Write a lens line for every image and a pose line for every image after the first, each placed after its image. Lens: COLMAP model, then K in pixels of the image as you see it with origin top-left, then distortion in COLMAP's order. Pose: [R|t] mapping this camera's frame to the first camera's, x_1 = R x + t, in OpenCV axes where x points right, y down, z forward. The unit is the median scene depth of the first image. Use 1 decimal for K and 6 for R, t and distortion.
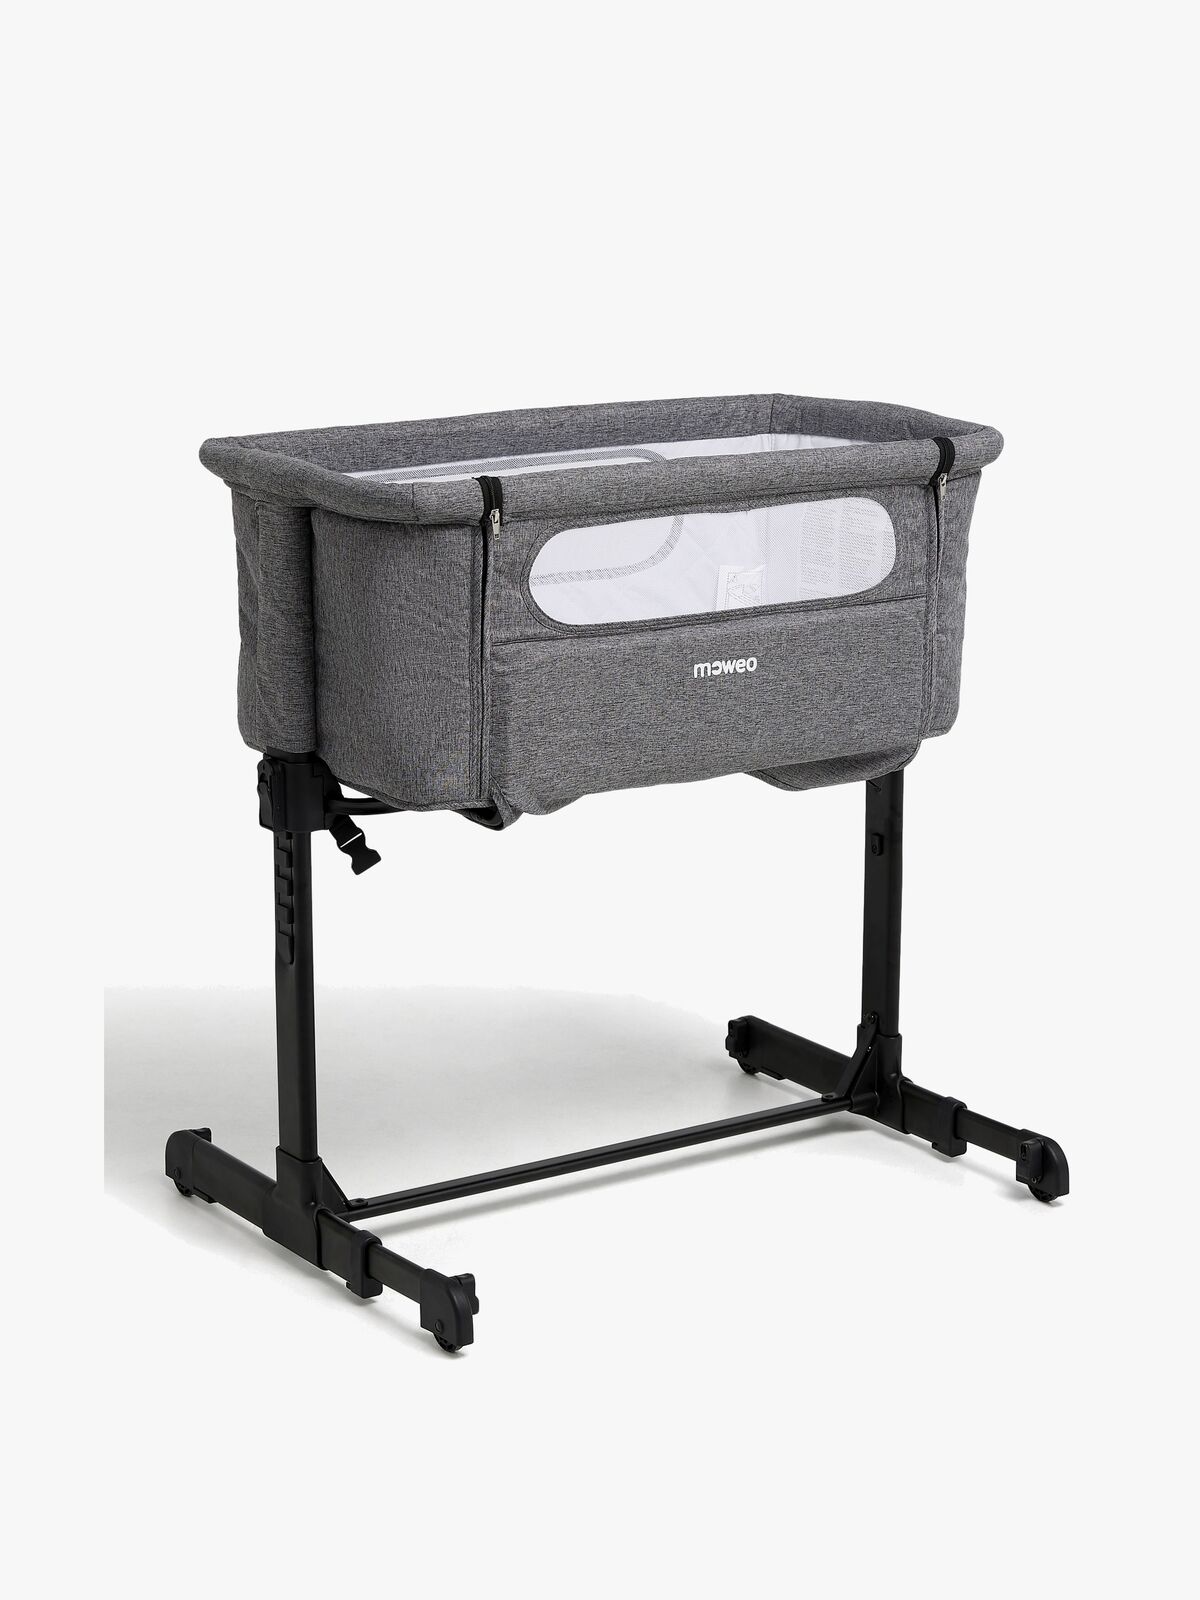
lens RADIAL K [[3179.8, 0, 600.0], [0, 3179.8, 800.0], [0, 0, 1]] dist [0.163858, 0.032136]
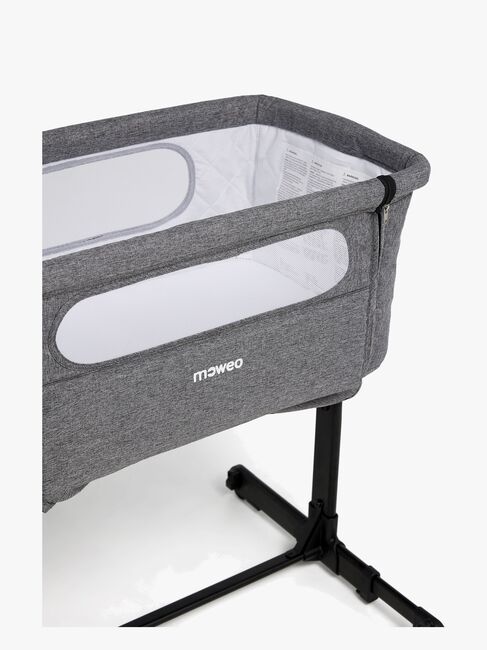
lens RADIAL K [[1229.9, 0, 243.5], [0, 1229.9, 325.0], [0, 0, 1]] dist [-0.076818, 0.015604]
pose [[0.999233, -0.001413, 0.039124, 0.029064], [-0.007352, 0.974799, 0.222962, -0.165882], [-0.038454, -0.223079, 0.974042, 0.497936]]
